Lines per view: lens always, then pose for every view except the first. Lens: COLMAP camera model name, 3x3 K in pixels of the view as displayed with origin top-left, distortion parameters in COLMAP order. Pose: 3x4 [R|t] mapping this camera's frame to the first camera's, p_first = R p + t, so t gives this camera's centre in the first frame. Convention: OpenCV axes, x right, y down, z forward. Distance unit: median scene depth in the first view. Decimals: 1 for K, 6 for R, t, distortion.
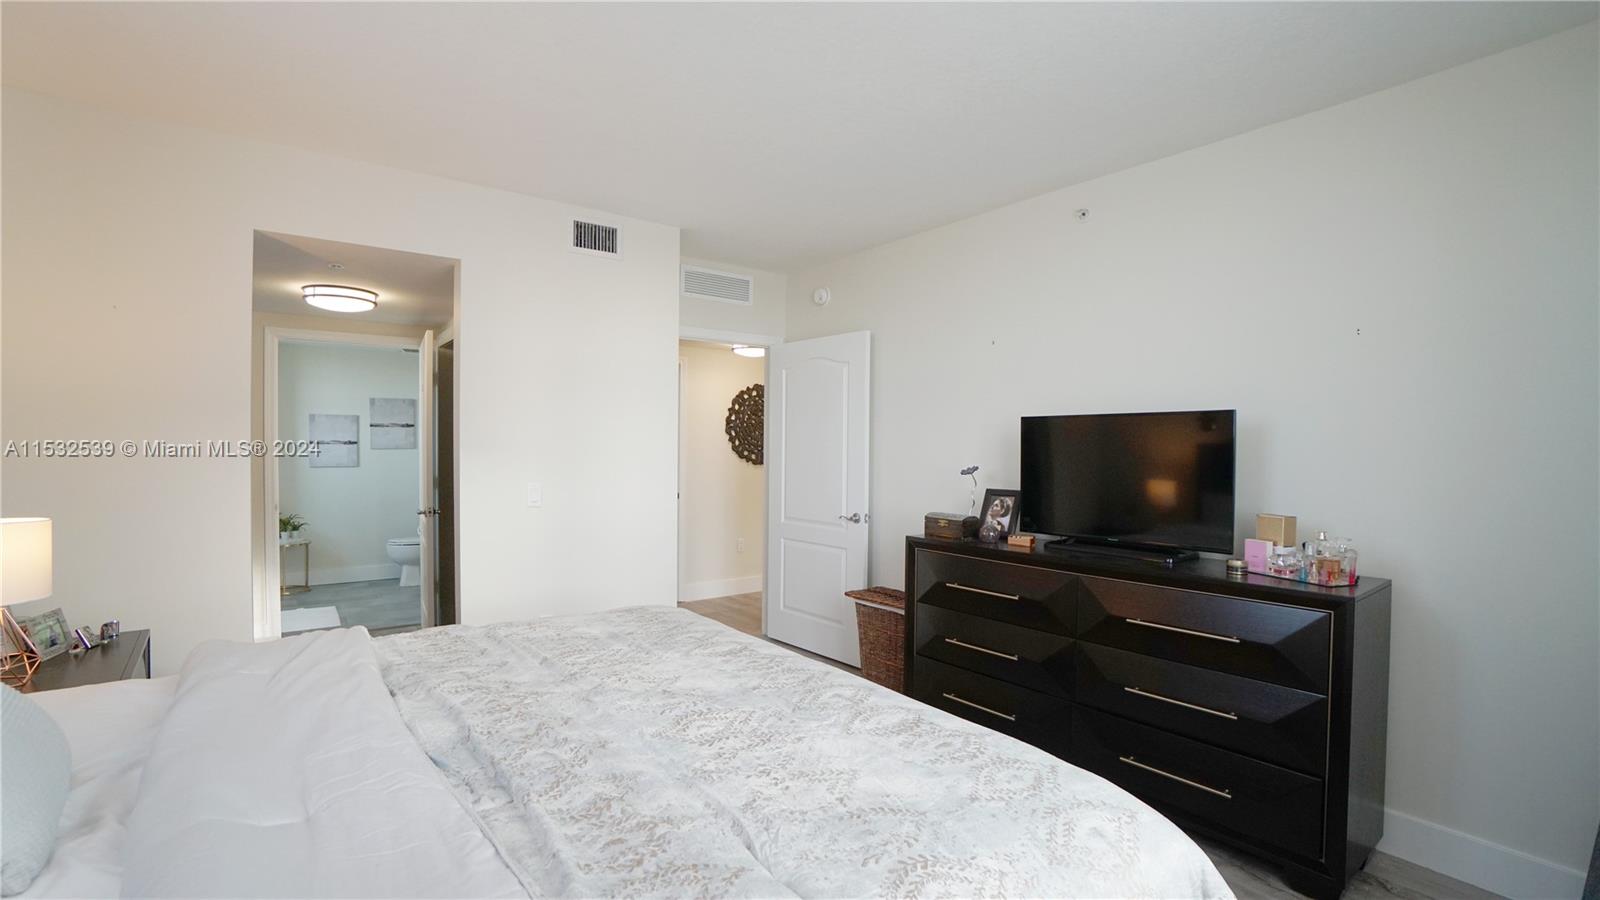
lens RADIAL K [[710.4, 0, 790.9], [0, 710.4, 456.7], [0, 0, 1]] dist [-0.070500, 0.024238]
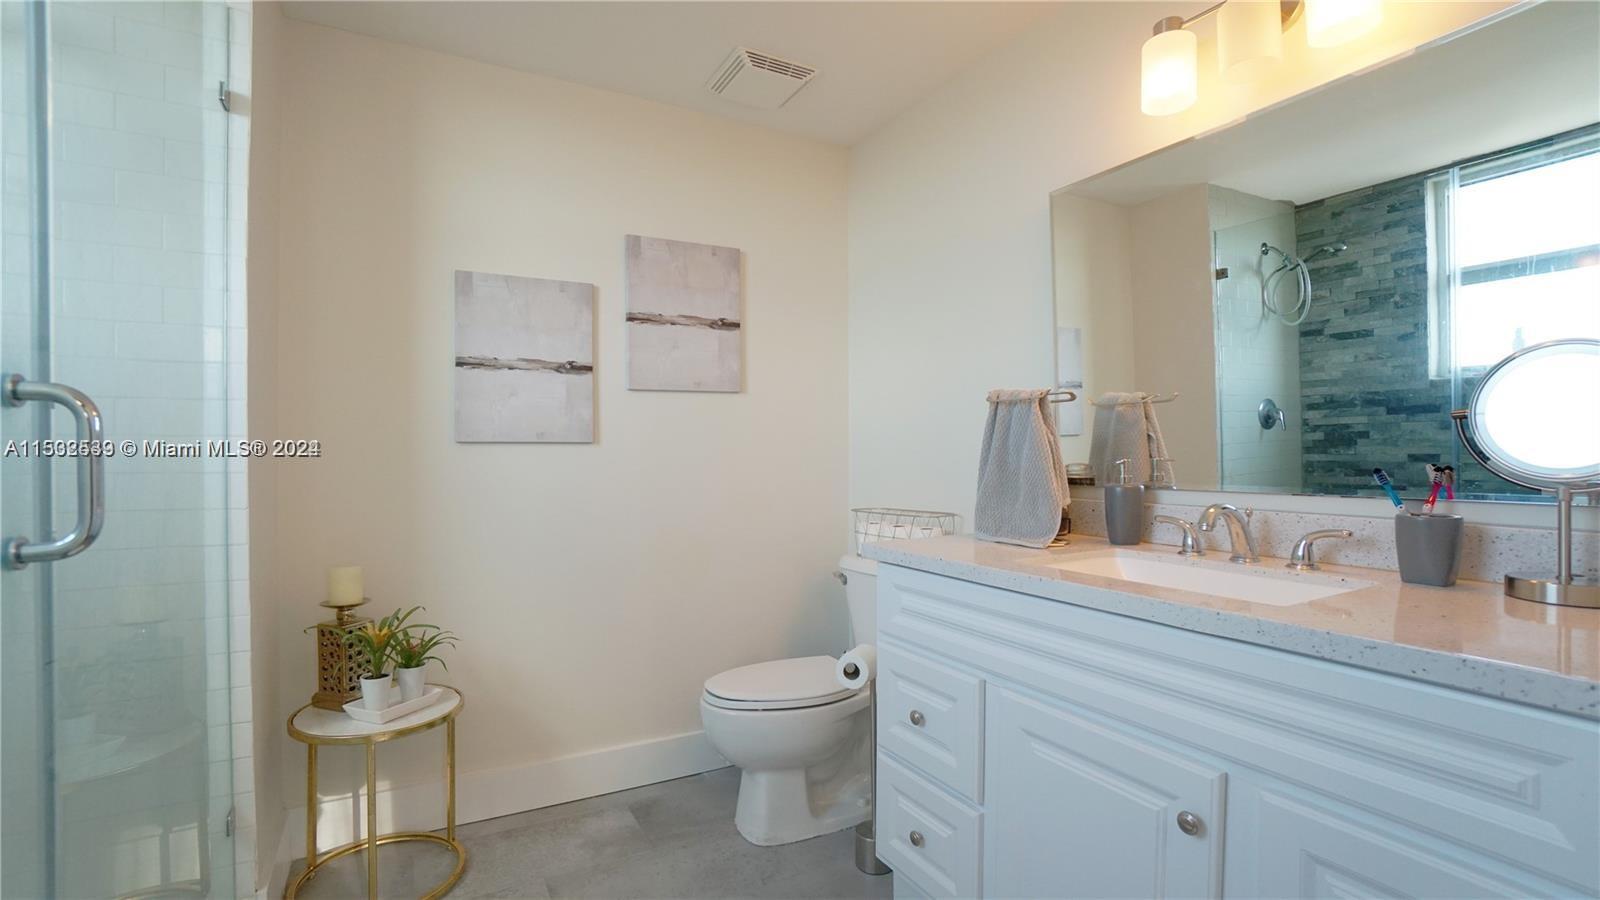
lens RADIAL K [[710.4, 0, 790.9], [0, 710.4, 456.7], [0, 0, 1]] dist [-0.070500, 0.024238]
pose [[0.989506, -0.005772, -0.144379, -0.490074], [0.005255, 0.999978, -0.003960, 0.022810], [0.144399, 0.003160, 0.989515, 0.692704]]
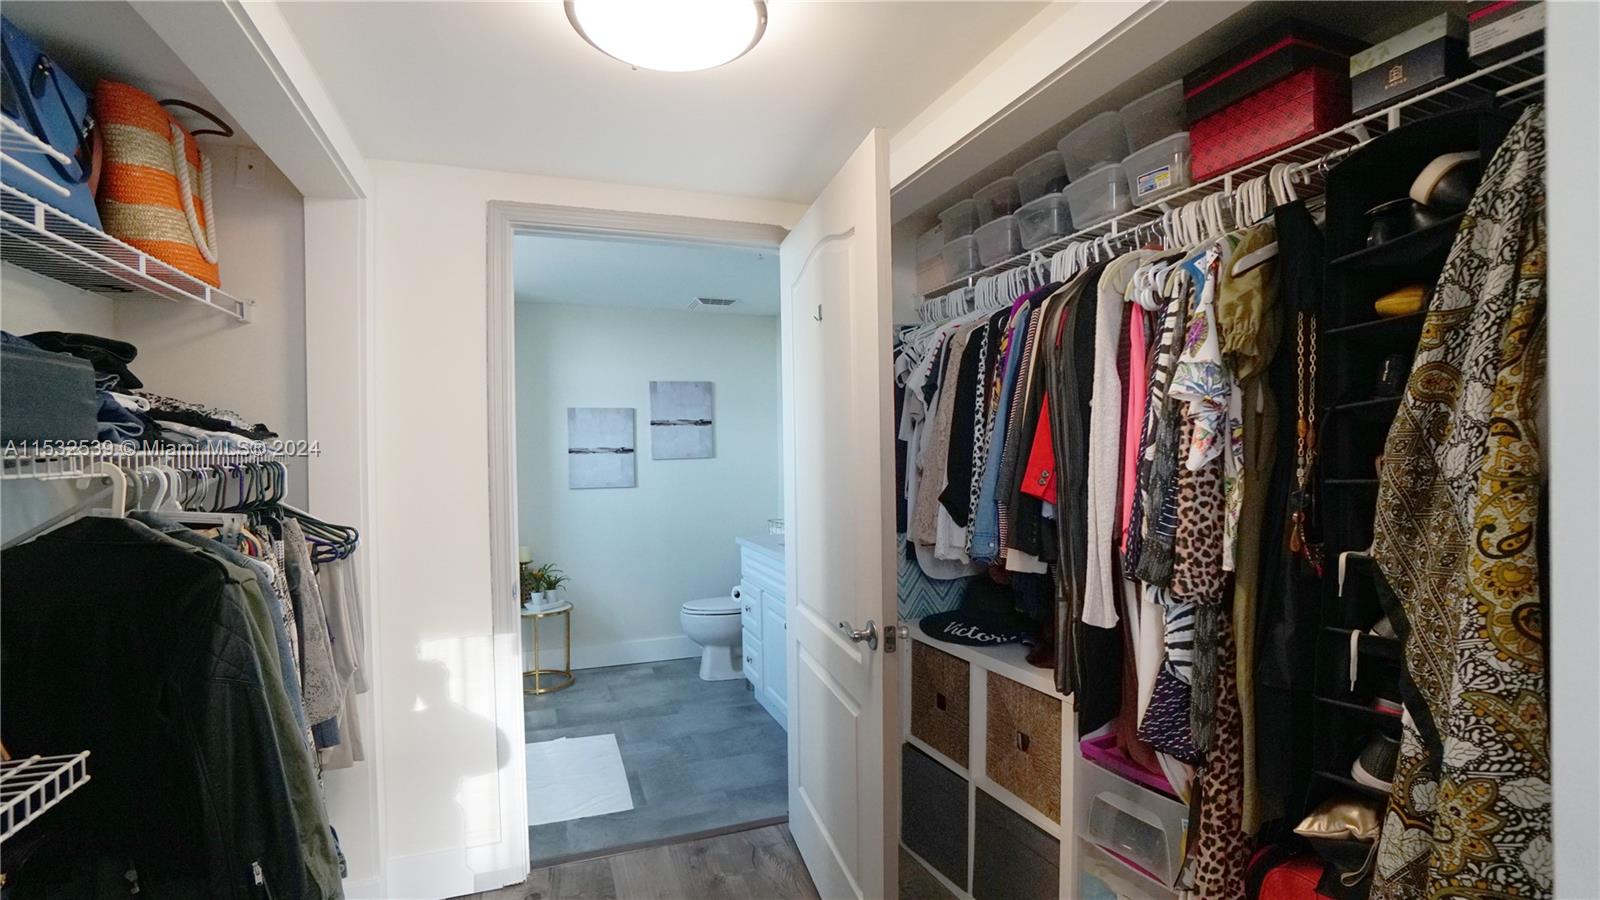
lens RADIAL K [[710.4, 0, 790.9], [0, 710.4, 456.7], [0, 0, 1]] dist [-0.070500, 0.024238]
pose [[0.956305, -0.017713, -0.291833, -0.291880], [0.016398, 0.999841, -0.006953, -0.007151], [0.291910, 0.001864, 0.956444, 0.409369]]
